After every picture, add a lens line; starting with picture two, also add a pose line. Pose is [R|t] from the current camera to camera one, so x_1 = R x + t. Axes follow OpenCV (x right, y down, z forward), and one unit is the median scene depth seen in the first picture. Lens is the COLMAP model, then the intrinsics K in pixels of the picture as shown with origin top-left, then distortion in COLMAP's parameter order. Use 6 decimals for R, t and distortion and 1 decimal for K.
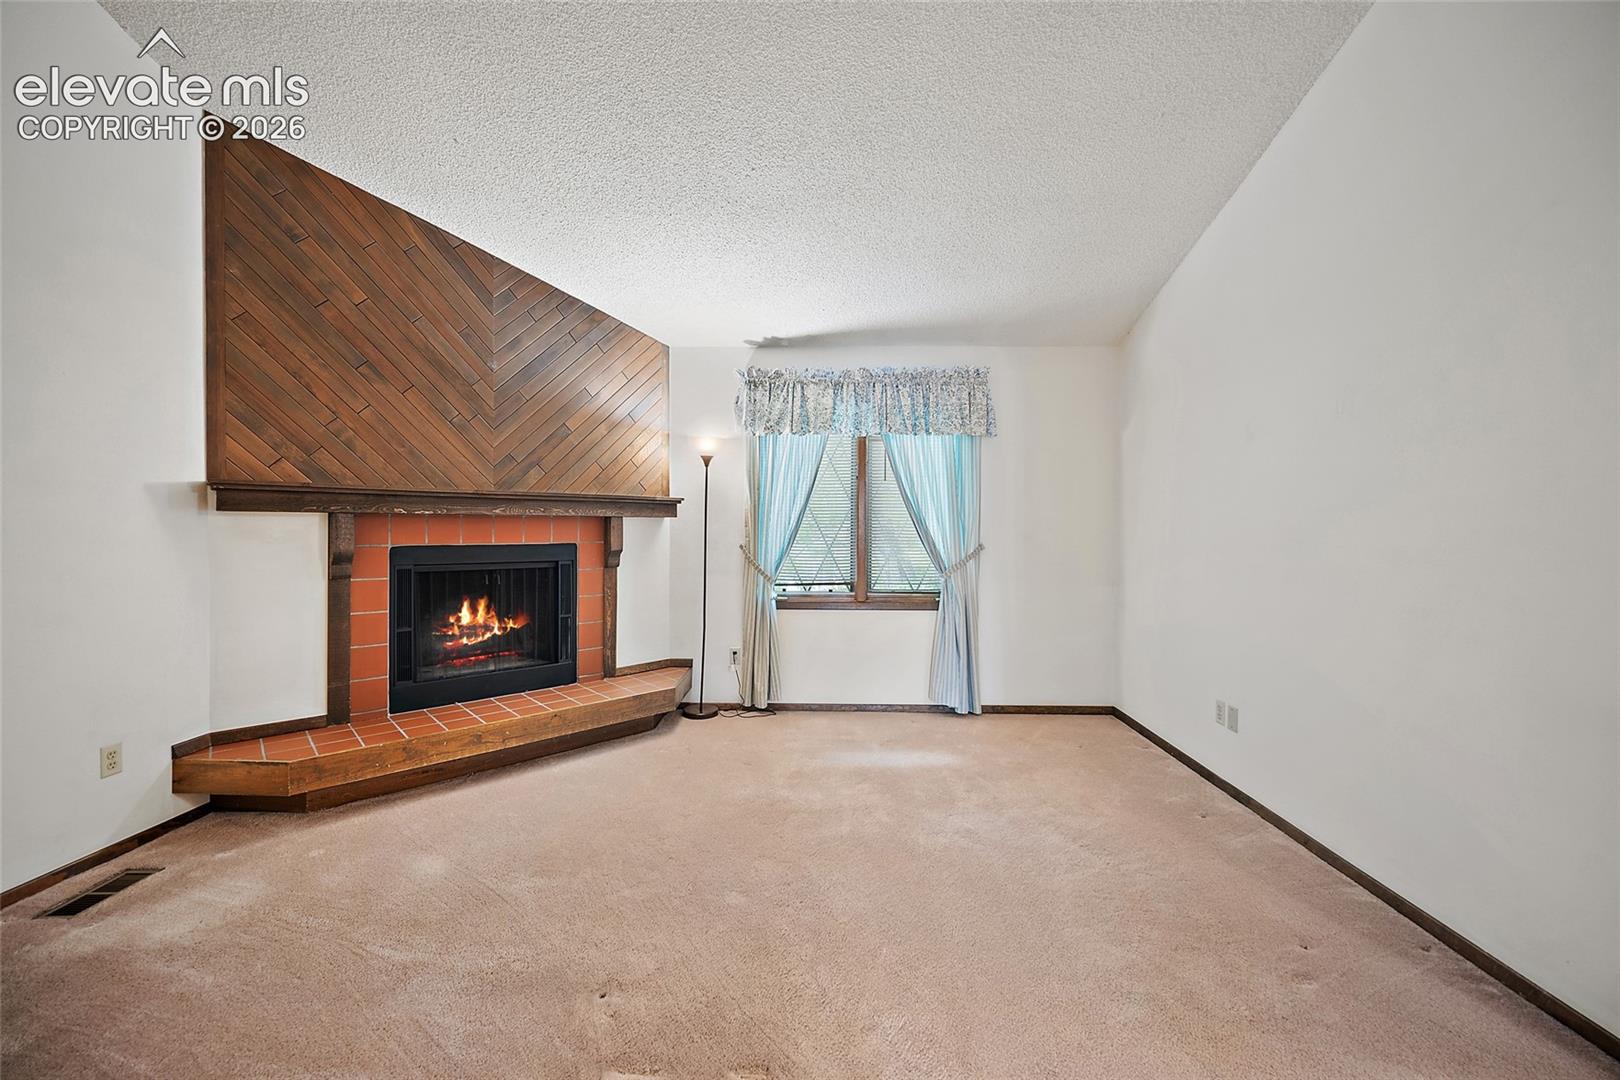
lens RADIAL K [[634.4, 0, 796.8], [0, 634.4, 531.4], [0, 0, 1]] dist [-0.006808, -0.000552]
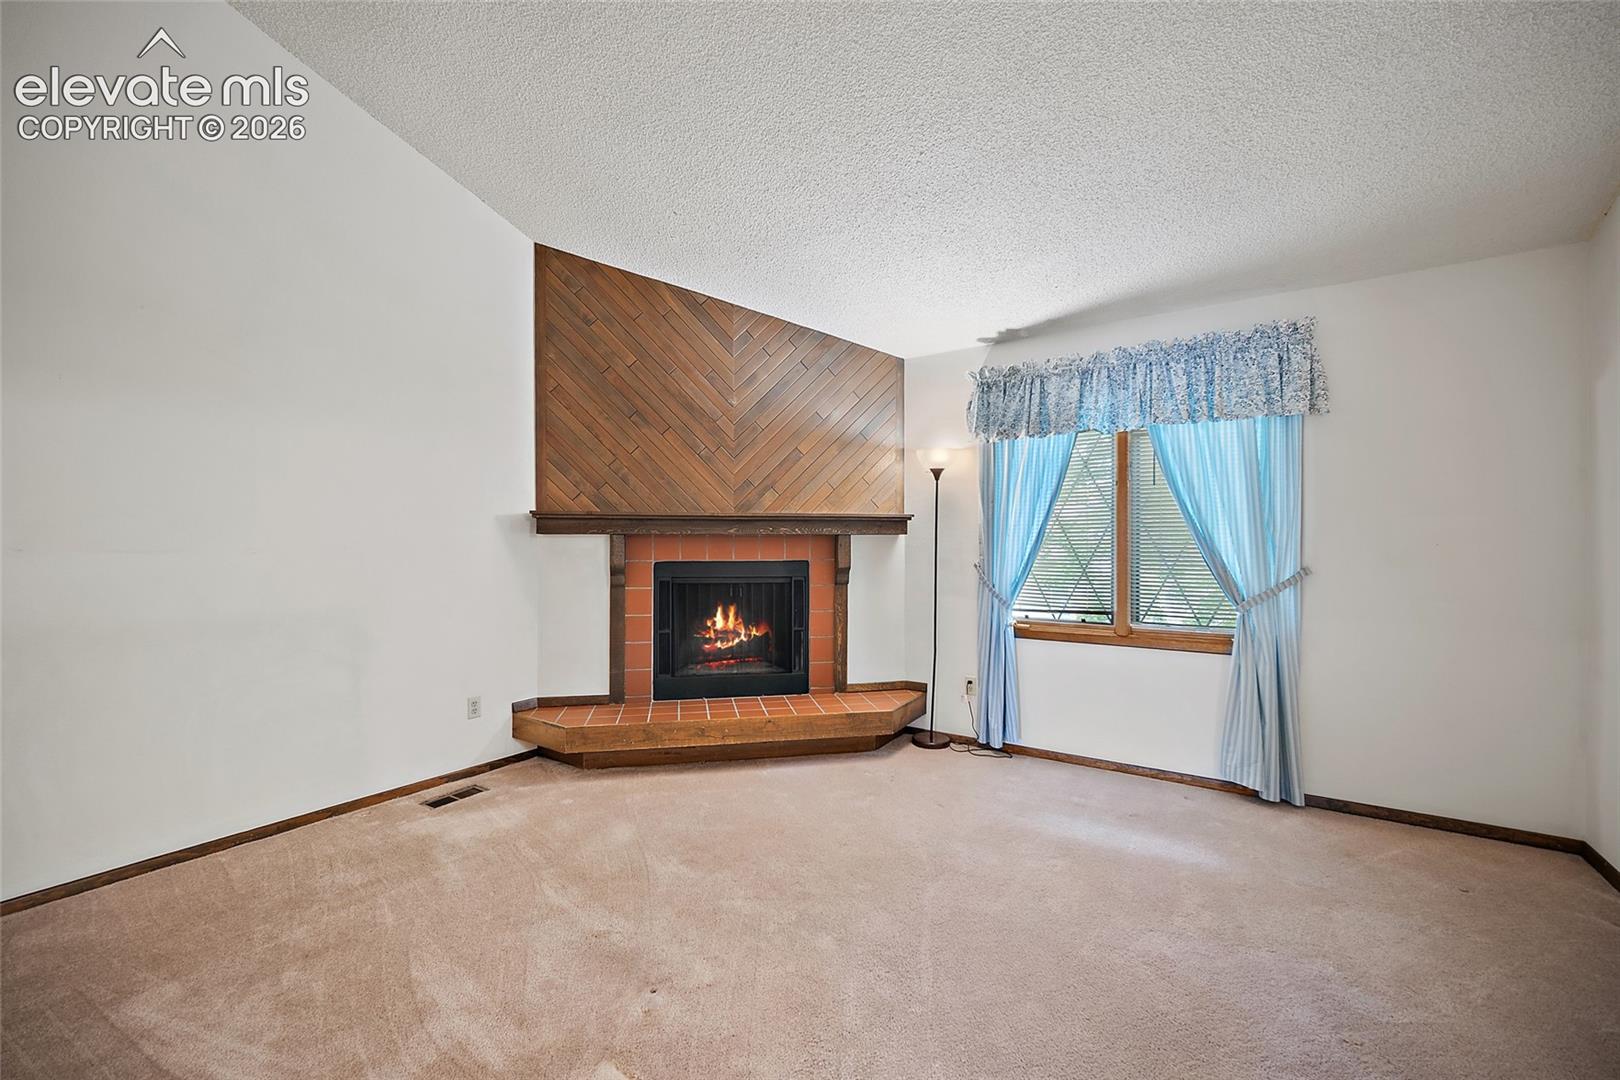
lens RADIAL K [[638.1, 0, 806.4], [0, 638.1, 543.2], [0, 0, 1]] dist [-0.003451, 0.000556]
pose [[0.844291, -0.004517, -0.535866, 0.209524], [0.000567, 0.999971, -0.007535, -0.001675], [0.535884, 0.006058, 0.844270, 0.102459]]
